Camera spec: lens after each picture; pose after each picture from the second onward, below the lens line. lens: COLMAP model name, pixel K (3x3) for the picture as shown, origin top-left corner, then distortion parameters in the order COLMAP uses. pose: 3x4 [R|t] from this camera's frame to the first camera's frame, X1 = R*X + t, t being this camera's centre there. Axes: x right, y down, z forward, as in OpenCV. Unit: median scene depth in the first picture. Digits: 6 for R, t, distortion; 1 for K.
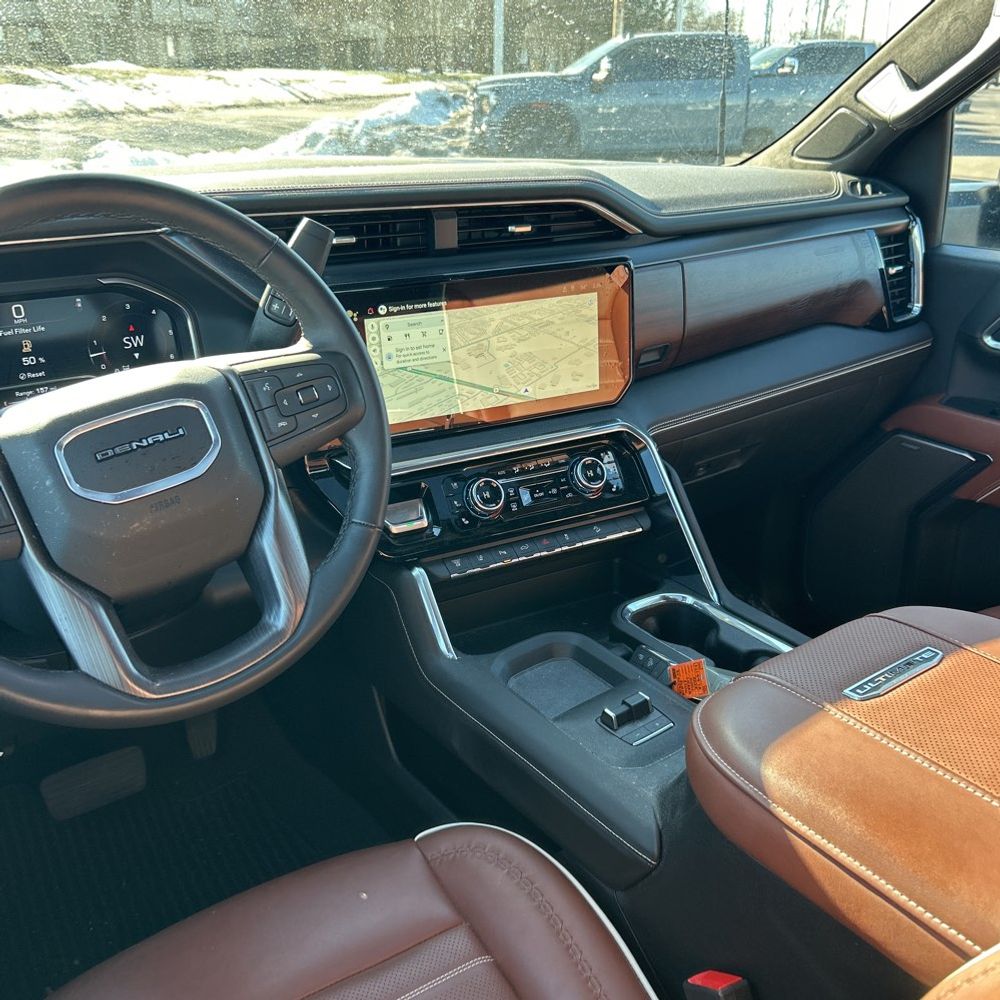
lens RADIAL K [[962.7, 0, 500.0], [0, 962.7, 500.0], [0, 0, 1]] dist [0.084463, -0.154973]
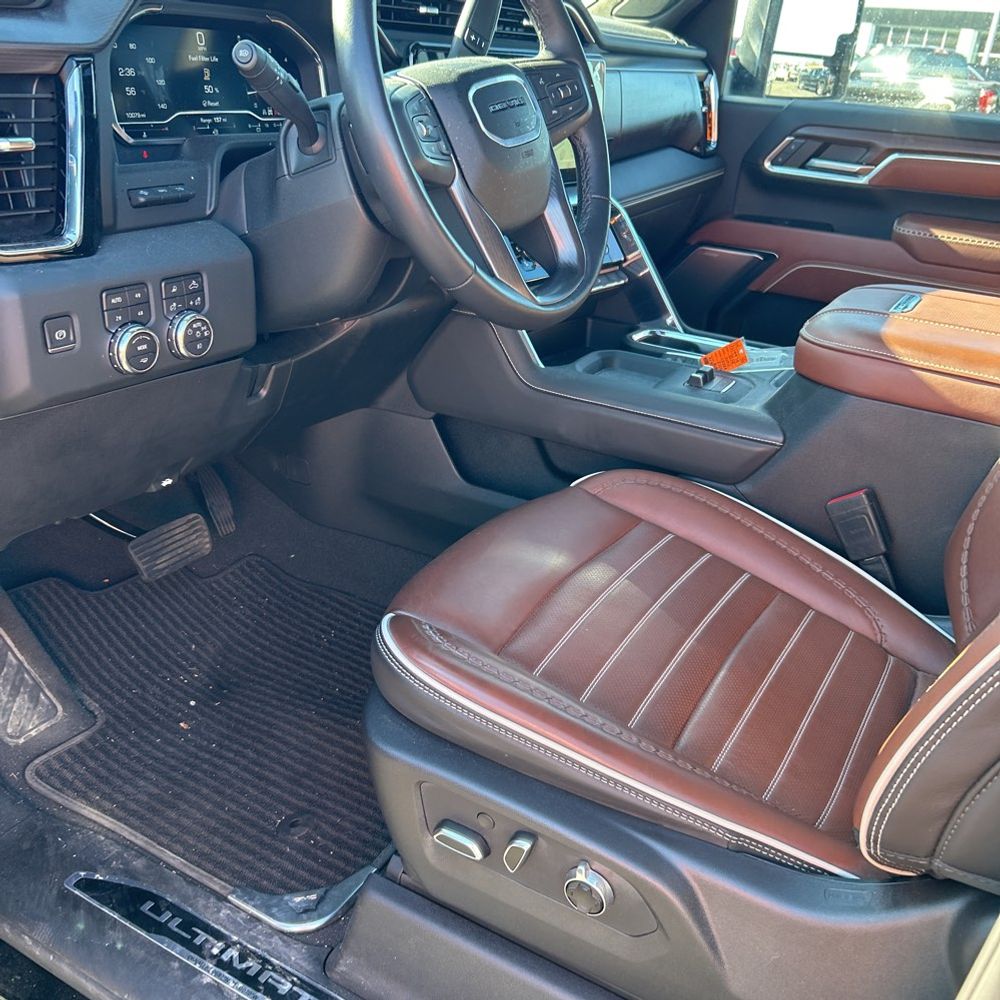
lens RADIAL K [[962.7, 0, 500.0], [0, 962.7, 500.0], [0, 0, 1]] dist [0.084463, -0.154973]
pose [[0.906049, -0.114548, 0.407374, -0.430843], [0.093485, 0.993063, 0.071314, 0.163730], [-0.412717, -0.026530, 0.910473, -0.074706]]
